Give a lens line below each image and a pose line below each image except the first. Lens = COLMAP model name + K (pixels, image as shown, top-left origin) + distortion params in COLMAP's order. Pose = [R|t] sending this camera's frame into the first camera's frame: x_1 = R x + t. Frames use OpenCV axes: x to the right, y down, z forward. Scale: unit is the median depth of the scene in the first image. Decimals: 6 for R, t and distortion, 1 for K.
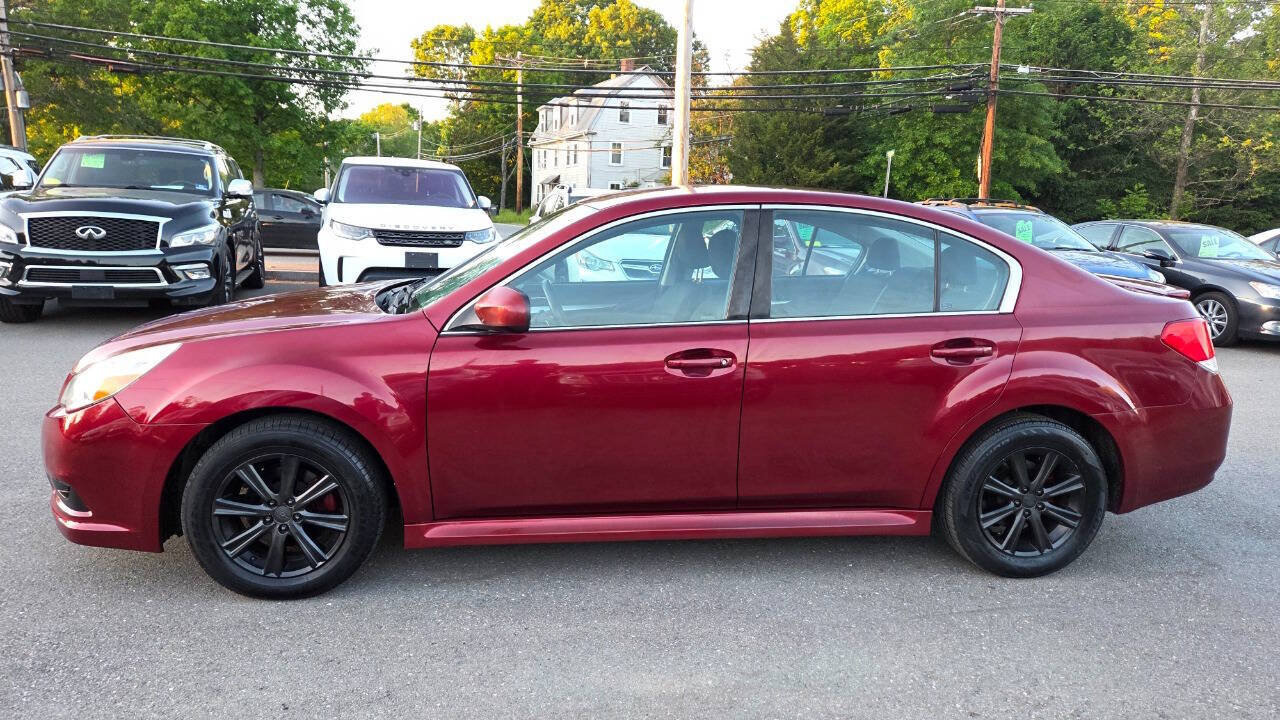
lens RADIAL K [[856.4, 0, 642.1], [0, 856.4, 357.4], [0, 0, 1]] dist [0.064386, -0.056305]
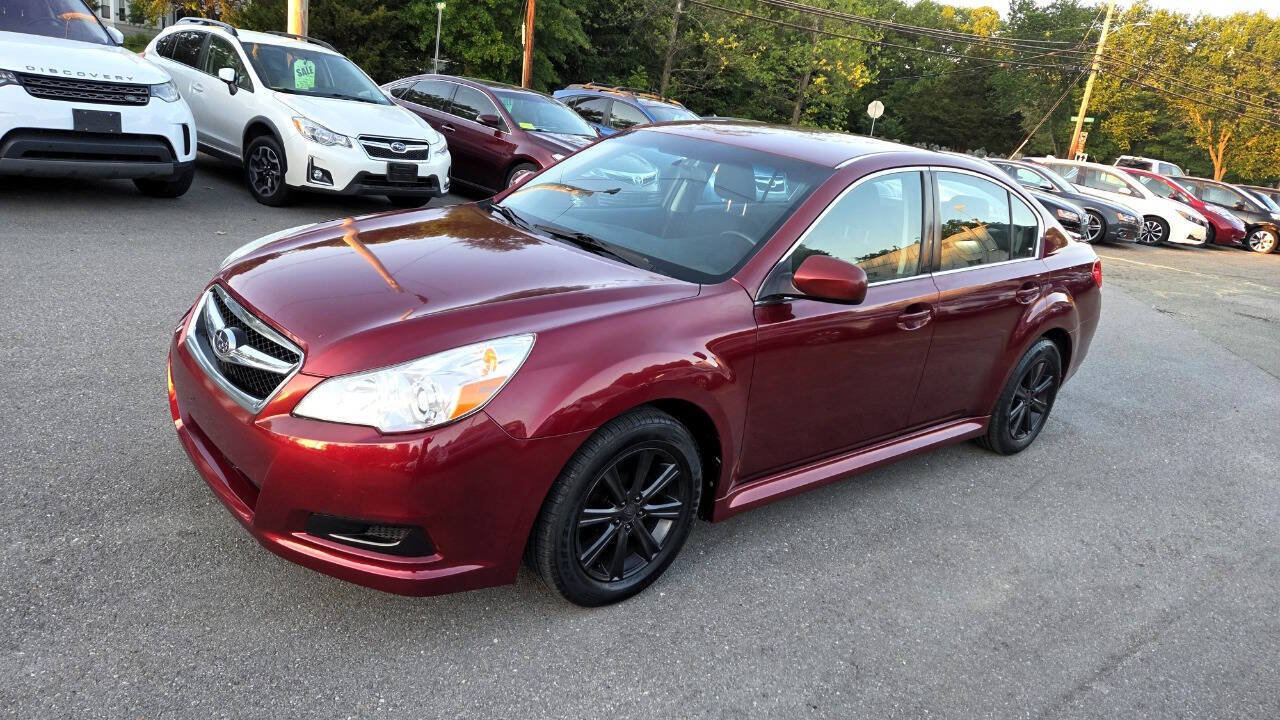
lens RADIAL K [[856.4, 0, 640.2], [0, 856.4, 356.7], [0, 0, 1]] dist [0.064386, -0.056305]
pose [[0.827104, -0.083613, 0.555794, -0.298022], [-0.012353, 0.985929, 0.166705, -0.043153], [-0.561913, -0.144748, 0.814434, 0.096390]]
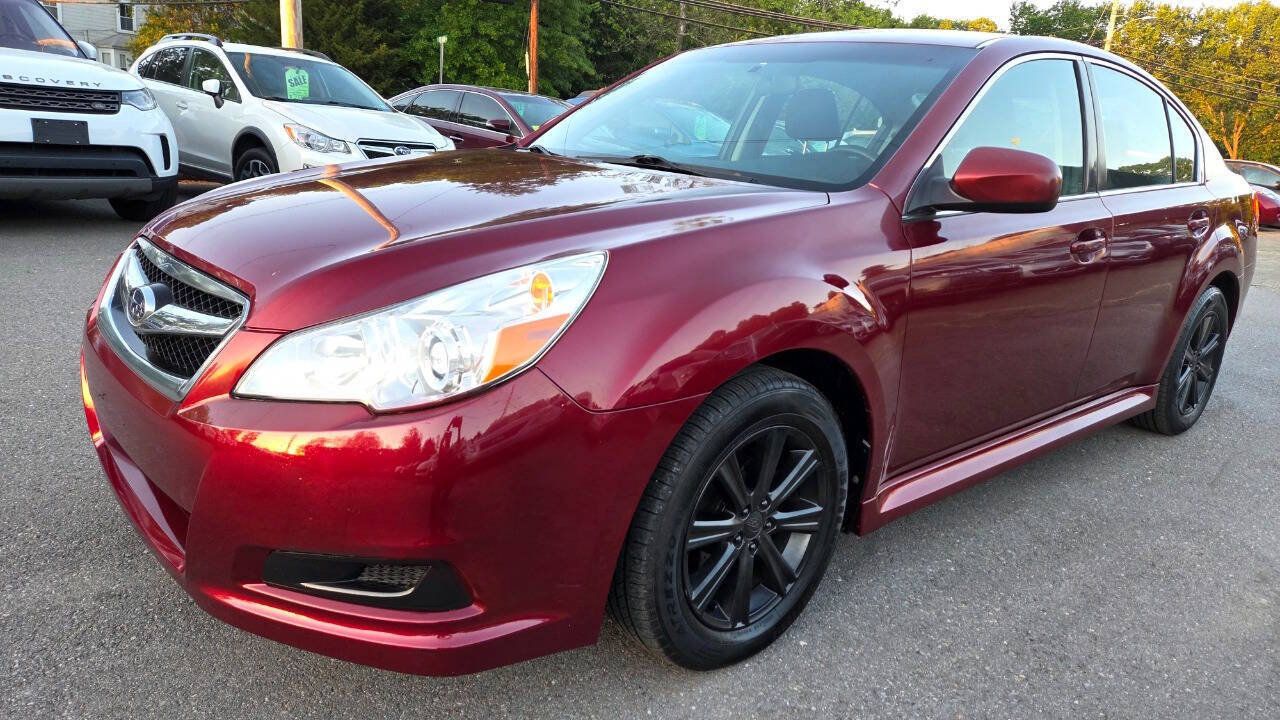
lens RADIAL K [[856.4, 0, 652.1], [0, 856.4, 354.0], [0, 0, 1]] dist [0.064386, -0.056305]
pose [[0.825141, -0.113055, 0.553499, -0.266282], [0.051121, 0.990694, 0.126144, -0.005935], [-0.562609, -0.075791, 0.823241, 0.184897]]
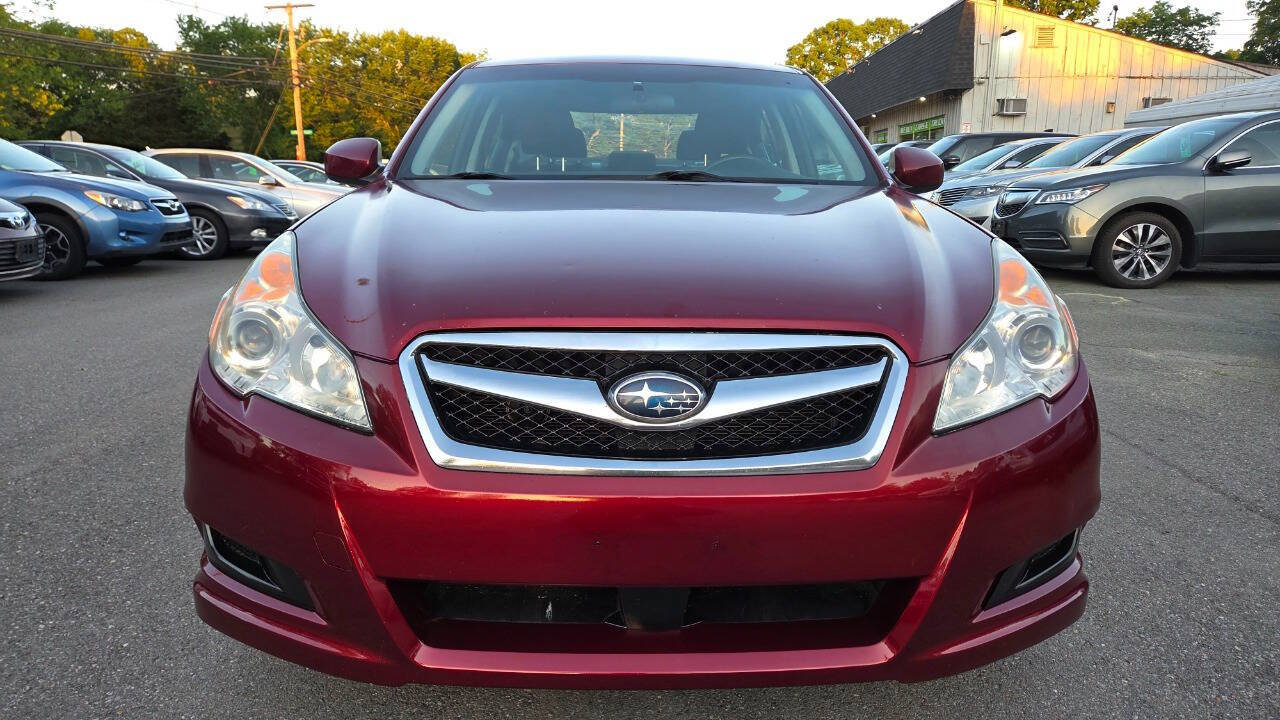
lens RADIAL K [[856.4, 0, 648.7], [0, 856.4, 360.6], [0, 0, 1]] dist [0.064386, -0.056305]
pose [[0.103044, -0.233418, 0.966901, -0.385507], [0.169975, 0.961910, 0.214098, -0.033780], [-0.980046, 0.142287, 0.138794, 0.390195]]
